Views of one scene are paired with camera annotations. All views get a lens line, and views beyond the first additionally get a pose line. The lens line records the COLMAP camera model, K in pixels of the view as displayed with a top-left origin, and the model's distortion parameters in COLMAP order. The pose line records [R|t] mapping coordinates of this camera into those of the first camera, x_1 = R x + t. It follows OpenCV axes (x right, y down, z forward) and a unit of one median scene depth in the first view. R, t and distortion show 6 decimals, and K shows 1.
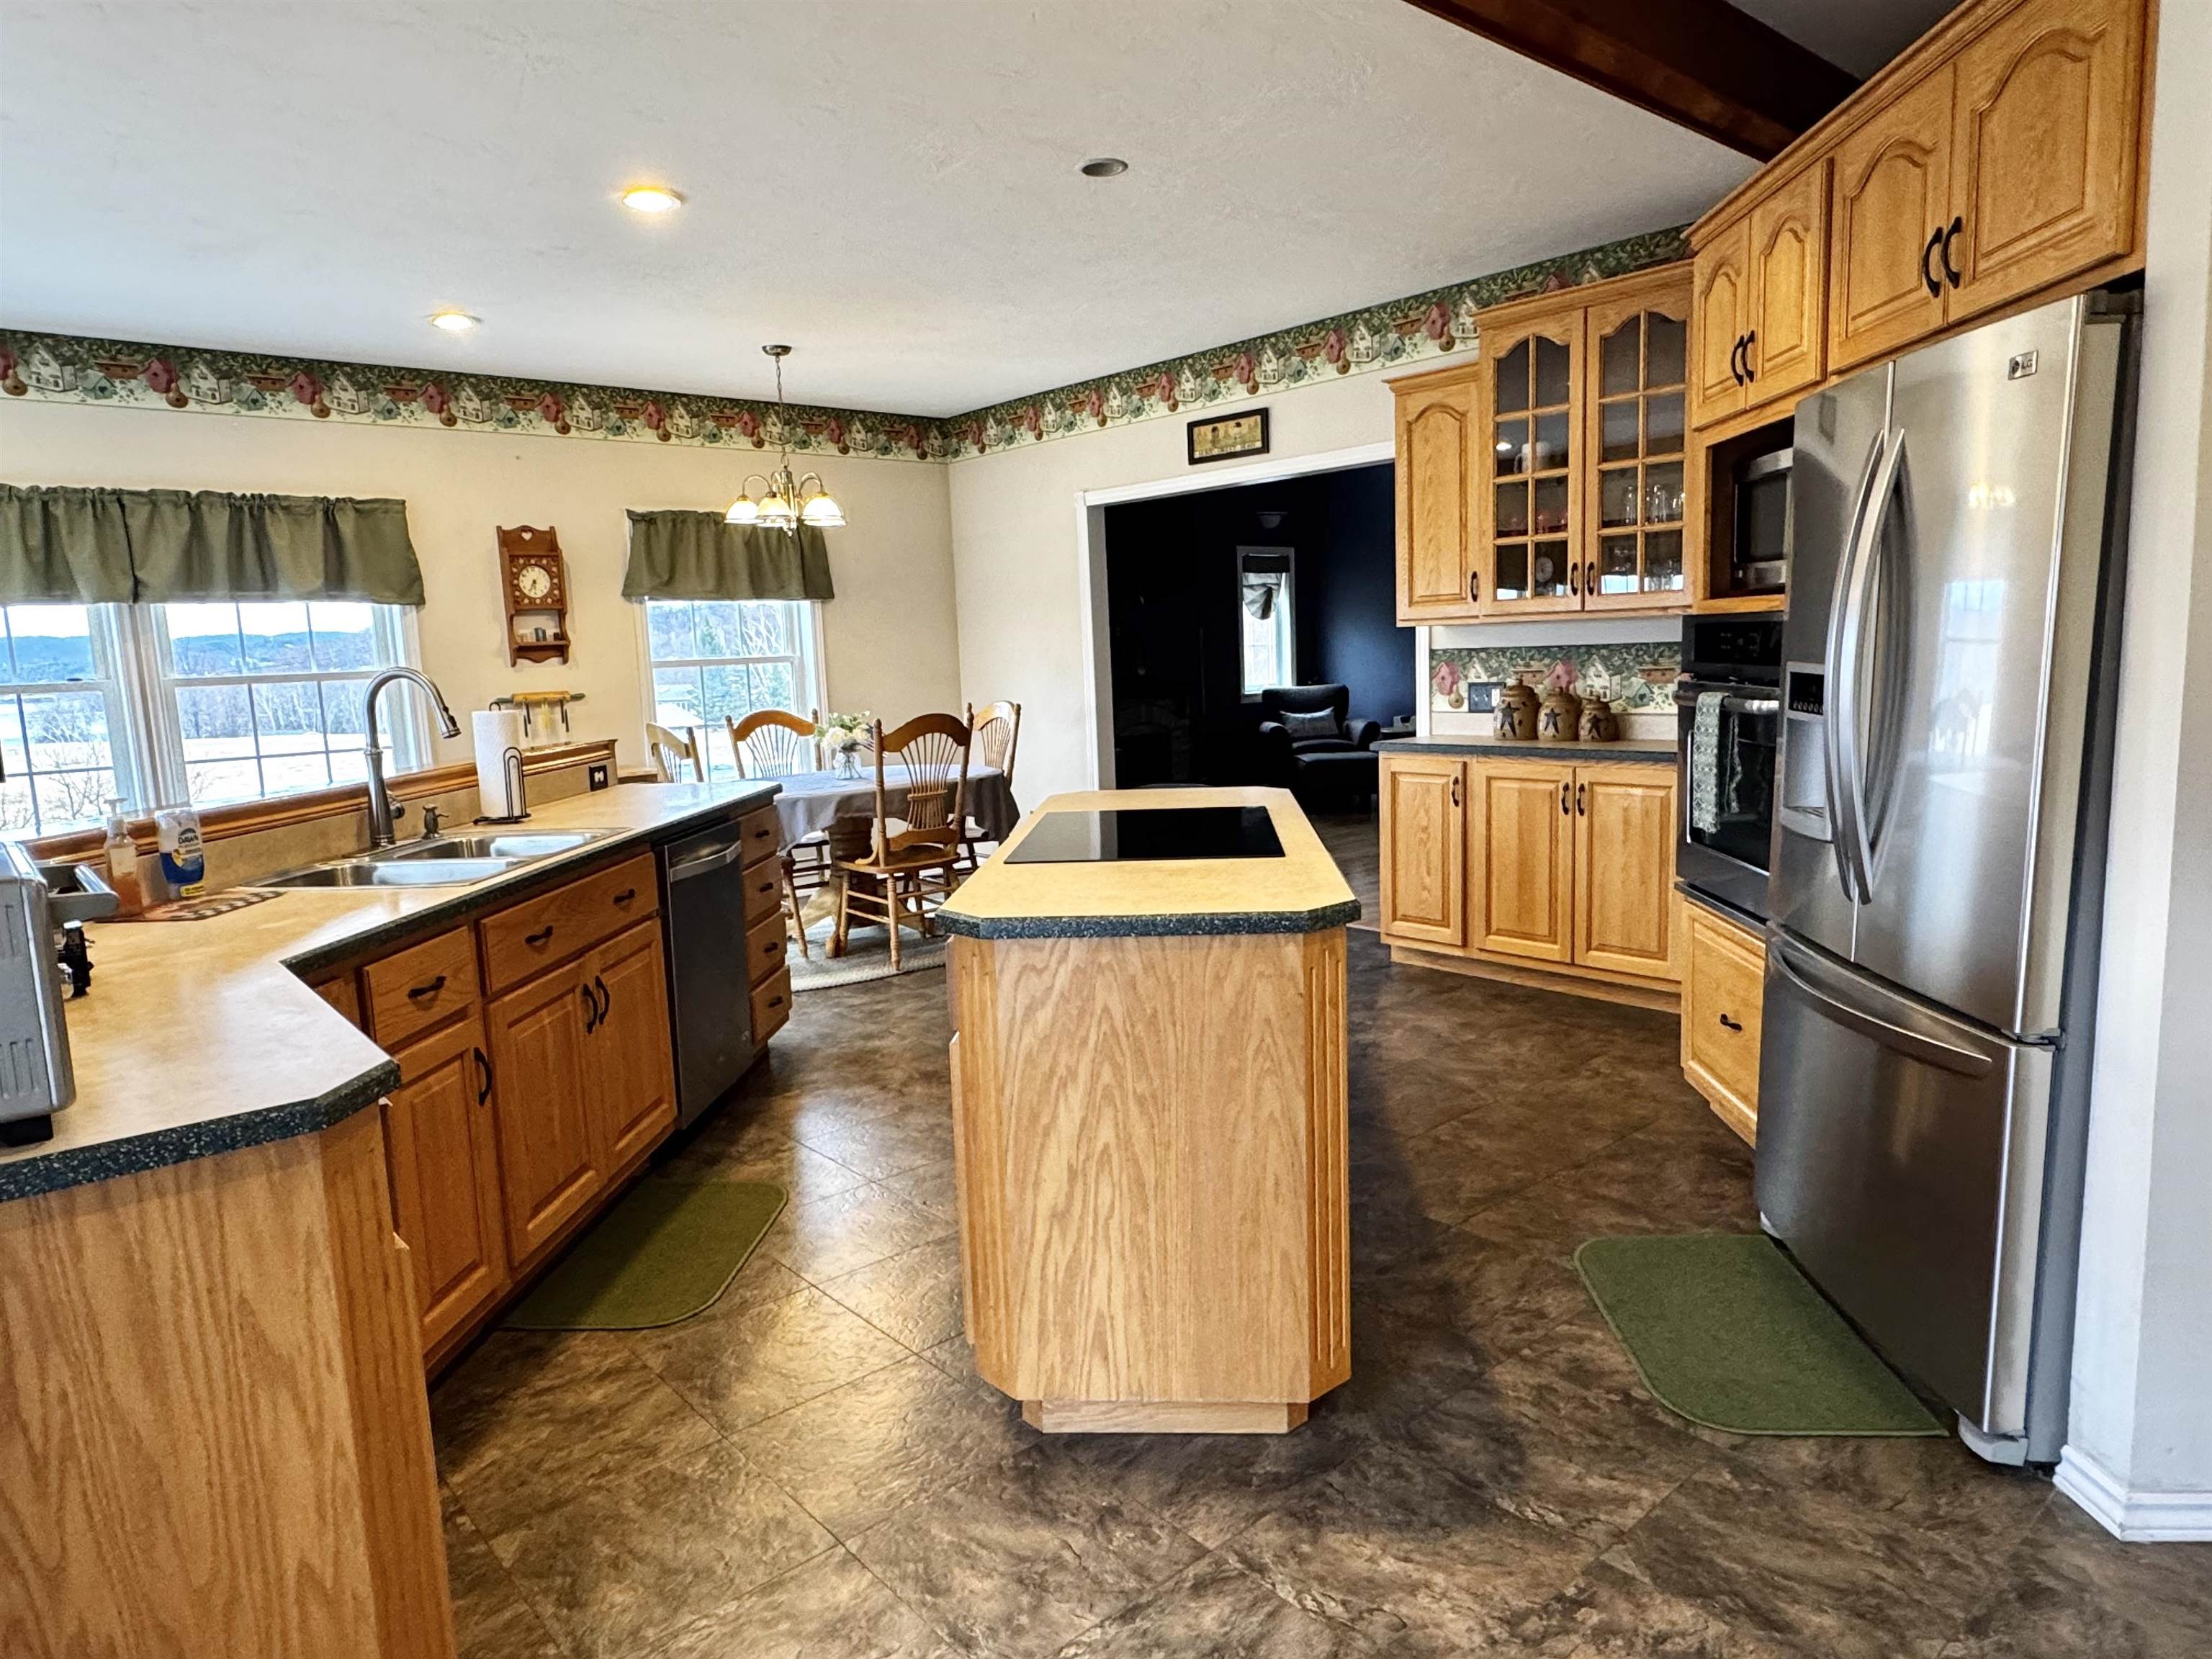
lens RADIAL K [[1308.6, 0, 1106.0], [0, 1308.6, 829.5], [0, 0, 1]] dist [0.001336, 0.000168]
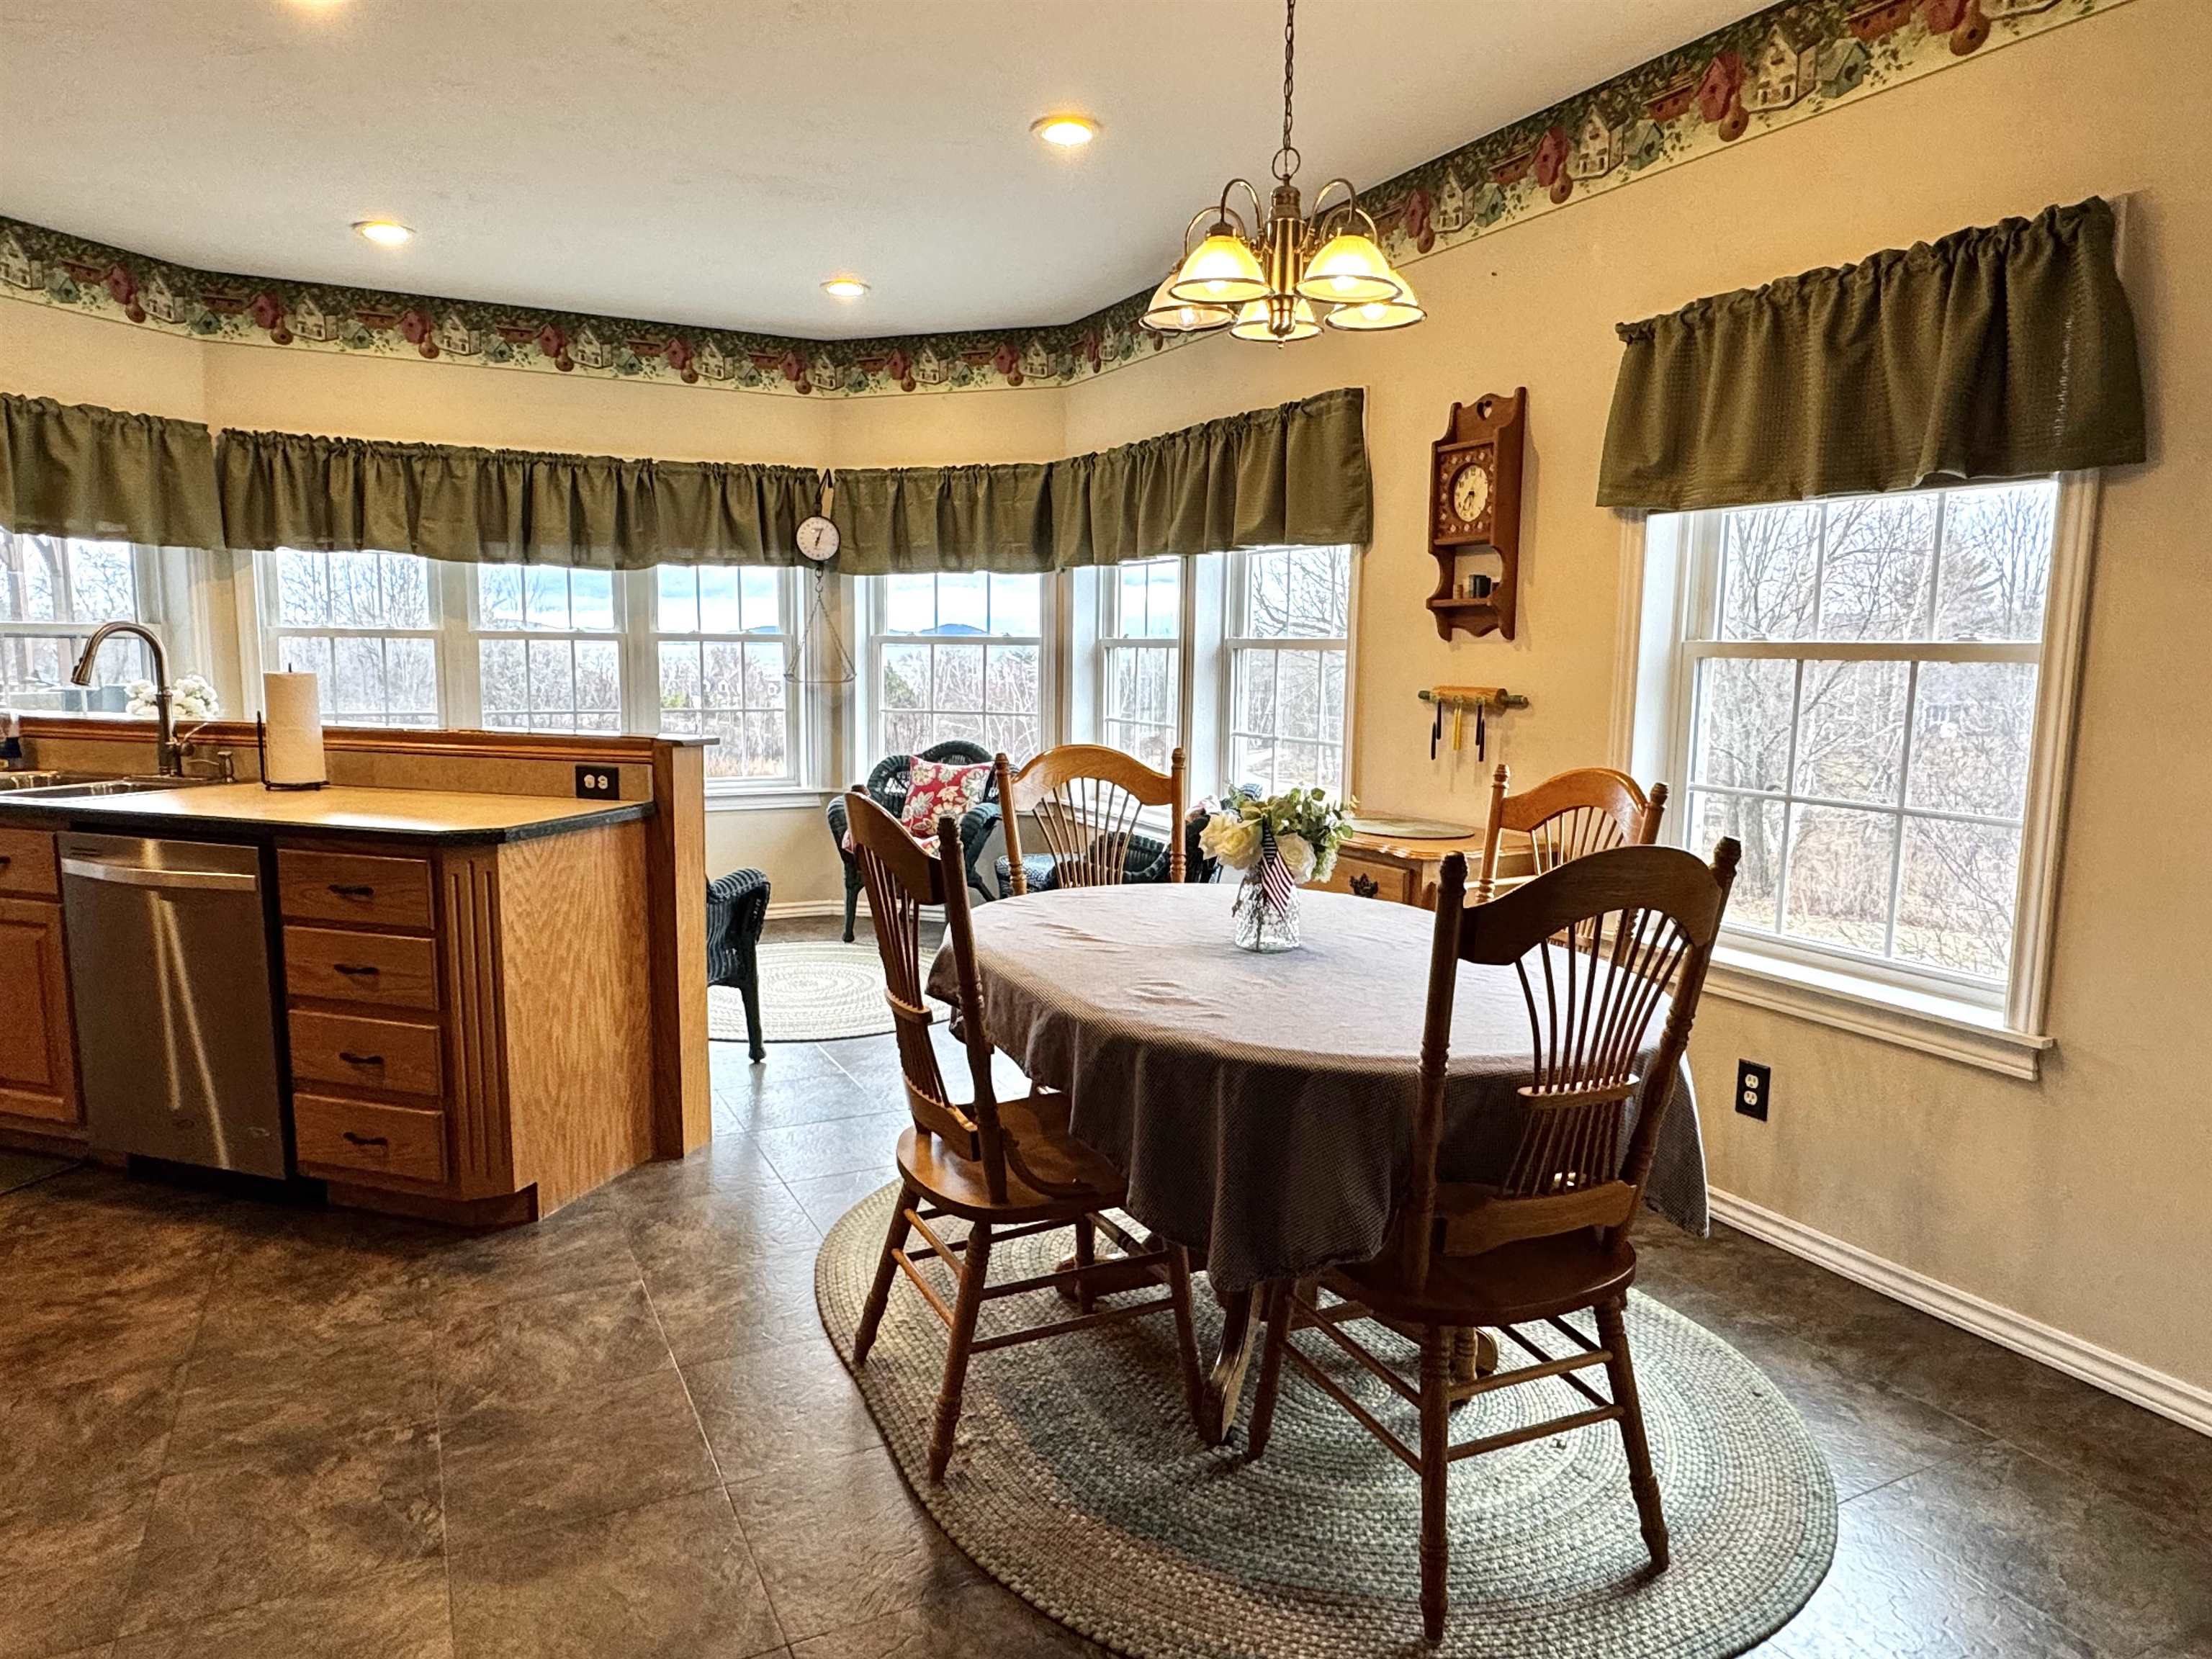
lens RADIAL K [[1394.3, 0, 1094.1], [0, 1394.3, 822.0], [0, 0, 1]] dist [-0.015462, 0.000153]
pose [[-0.276897, 0.171396, -0.945490, 0.204243], [-0.130299, 0.968178, 0.213669, -0.158385], [0.952024, 0.182360, -0.245753, 1.014725]]
